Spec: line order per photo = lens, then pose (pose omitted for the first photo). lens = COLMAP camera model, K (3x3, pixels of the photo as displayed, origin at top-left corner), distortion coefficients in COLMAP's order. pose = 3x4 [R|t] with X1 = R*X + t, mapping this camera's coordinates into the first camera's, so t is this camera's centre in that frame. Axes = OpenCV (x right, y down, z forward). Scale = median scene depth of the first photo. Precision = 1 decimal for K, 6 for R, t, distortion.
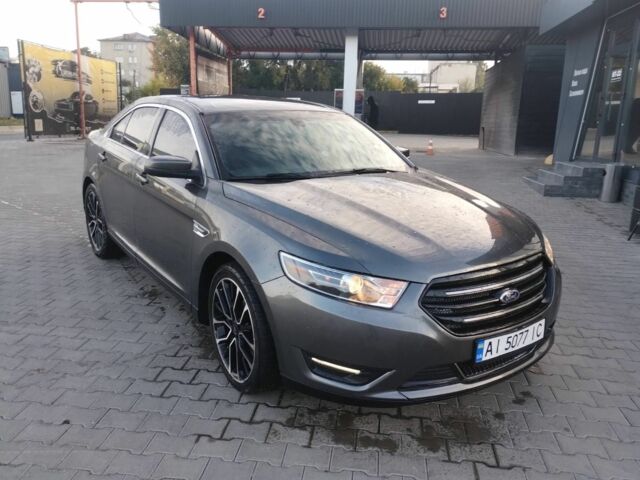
lens RADIAL K [[528.9, 0, 320.0], [0, 528.9, 240.0], [0, 0, 1]] dist [0.072076, -0.078228]
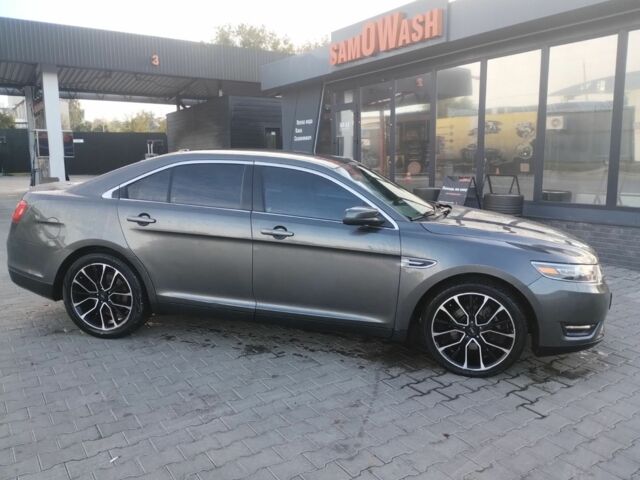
lens RADIAL K [[528.9, 0, 320.0], [0, 528.9, 240.0], [0, 0, 1]] dist [0.072076, -0.078228]
pose [[0.749041, -0.127269, 0.650184, -0.985465], [0.169790, 0.985477, -0.002705, -0.087846], [-0.640397, 0.112421, 0.759772, 0.175698]]
